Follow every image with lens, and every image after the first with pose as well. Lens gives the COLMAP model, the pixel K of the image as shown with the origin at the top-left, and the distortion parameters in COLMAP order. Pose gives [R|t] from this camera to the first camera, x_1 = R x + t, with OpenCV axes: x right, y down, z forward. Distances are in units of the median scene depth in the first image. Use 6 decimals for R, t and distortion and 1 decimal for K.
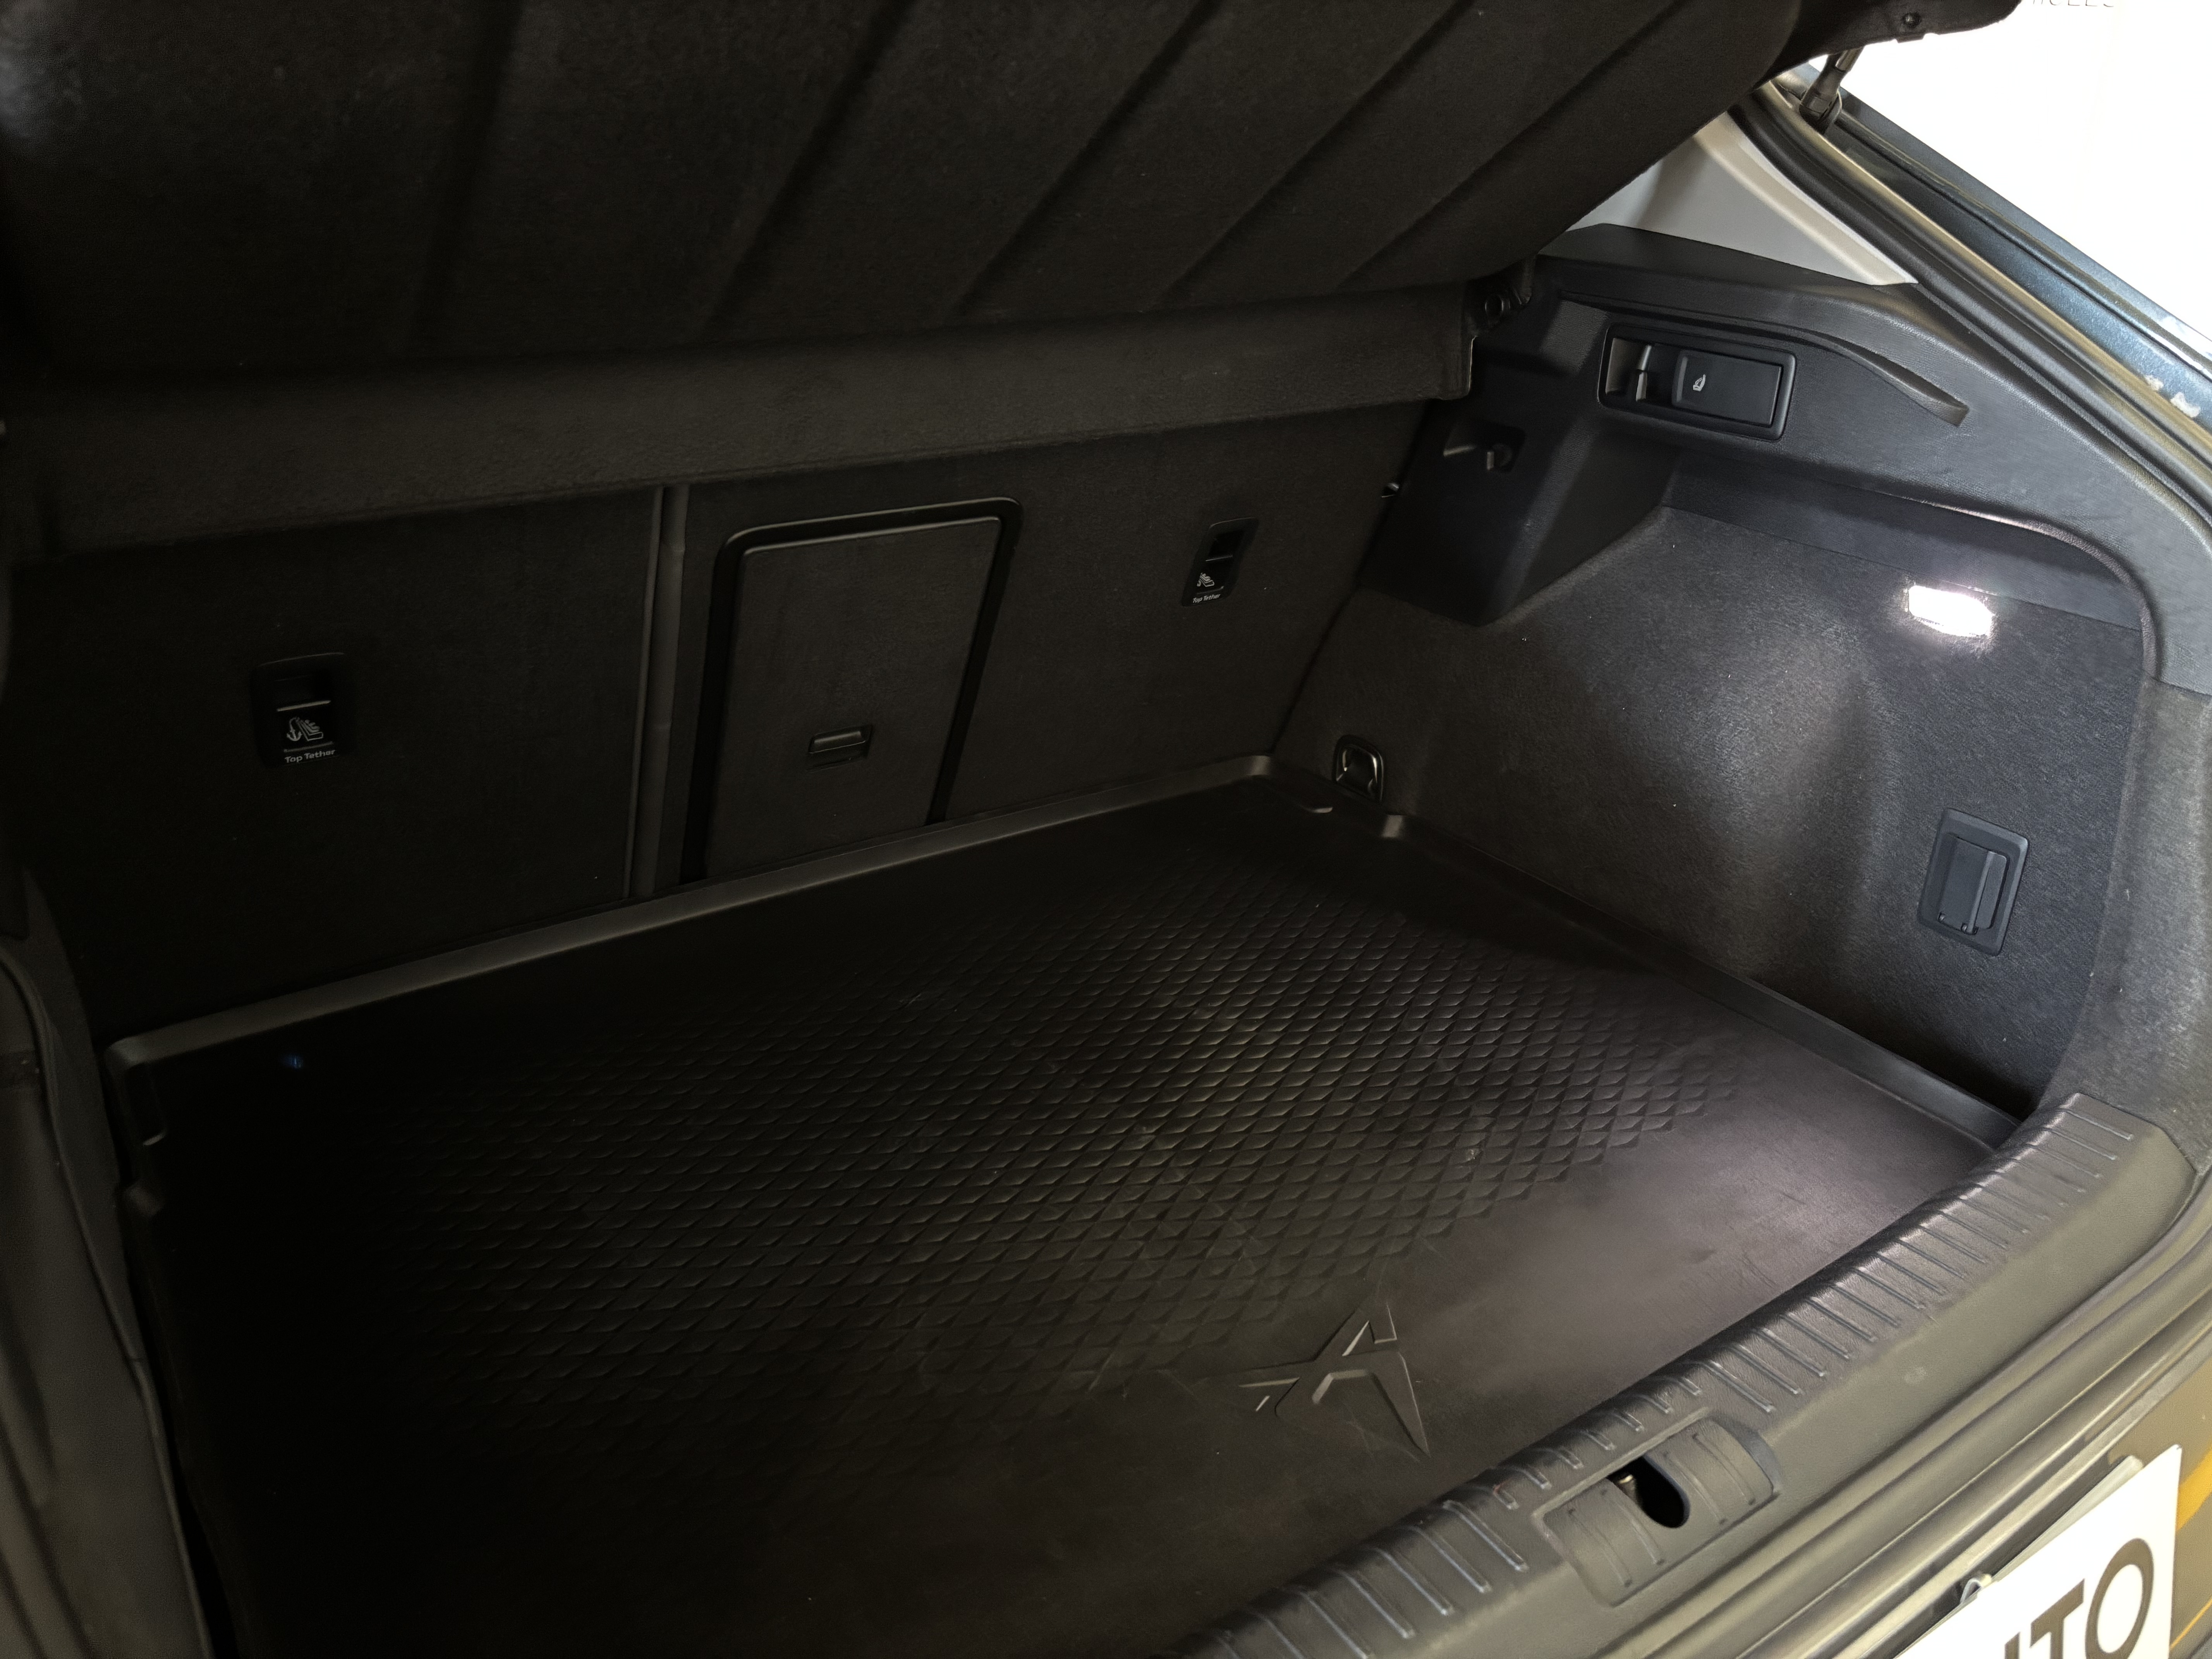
lens RADIAL K [[1633.3, 0, 1106.0], [0, 1633.3, 829.5], [0, 0, 1]] dist [0.065034, -0.228492]
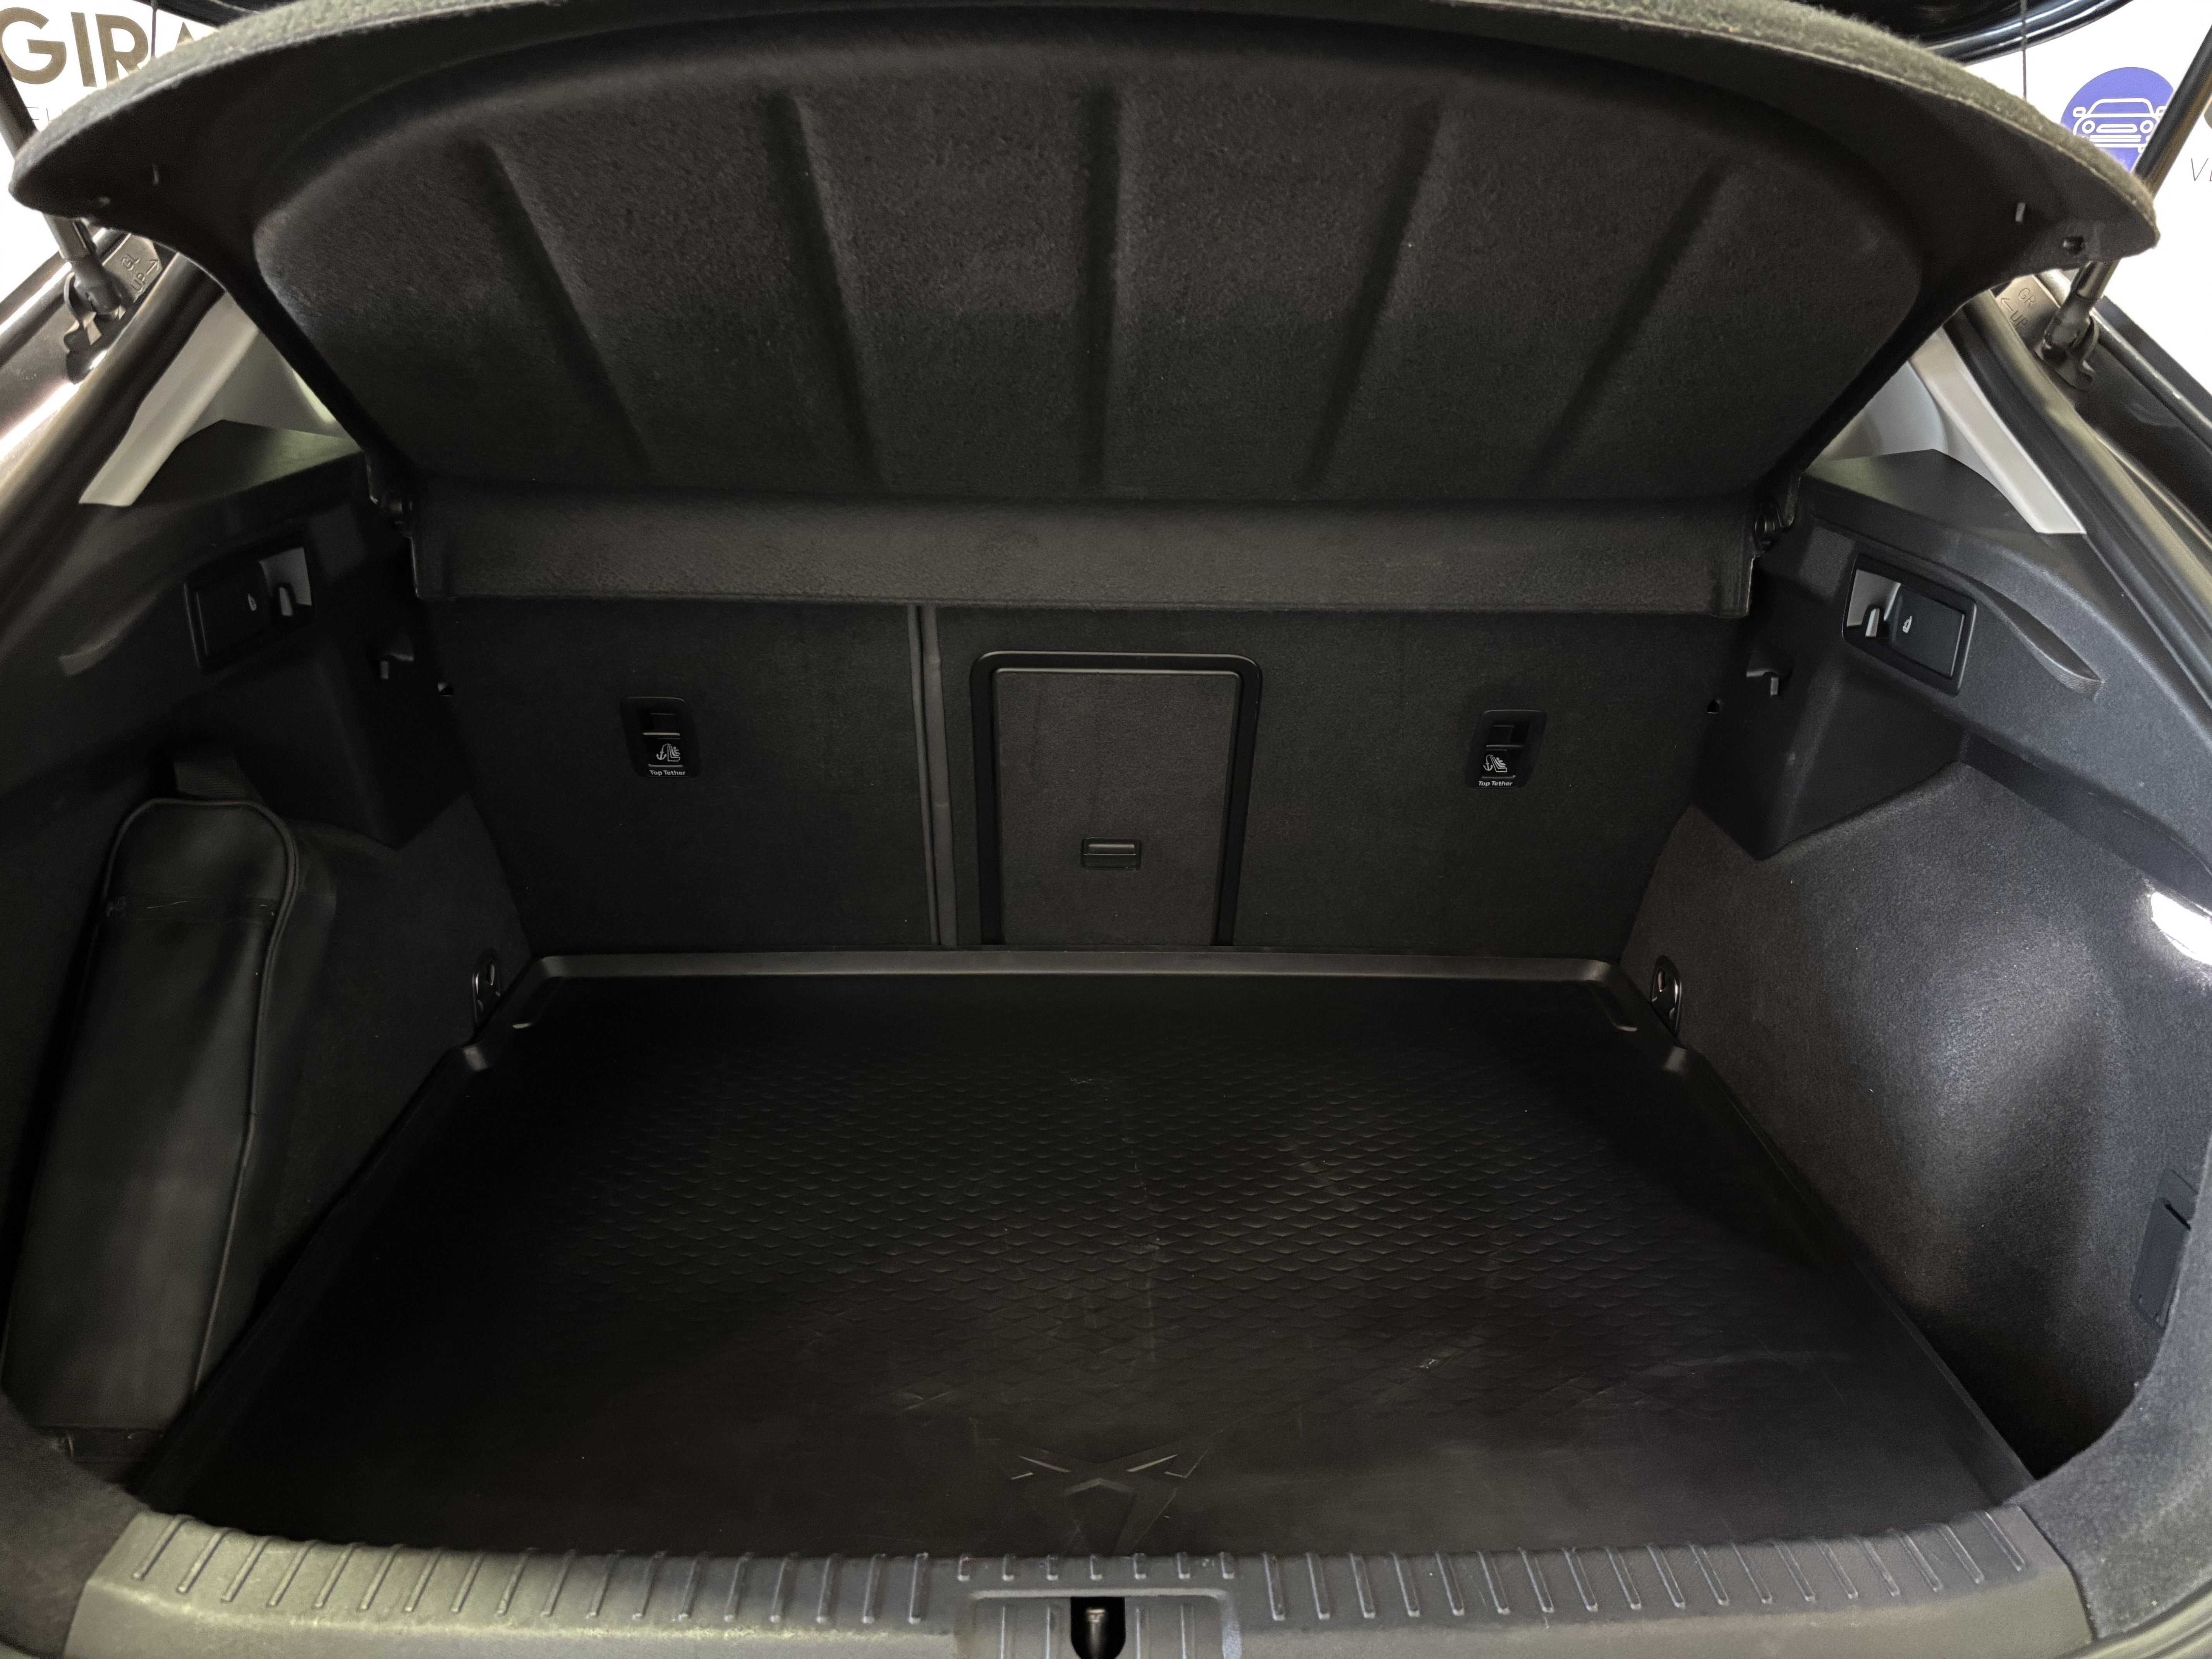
lens RADIAL K [[1633.3, 0, 1106.0], [0, 1633.3, 829.5], [0, 0, 1]] dist [0.065034, -0.228492]
pose [[0.846700, 0.177927, -0.501439, 0.433862], [-0.225324, 0.973656, -0.034985, -0.029195], [0.482004, 0.142608, 0.864485, 0.019516]]
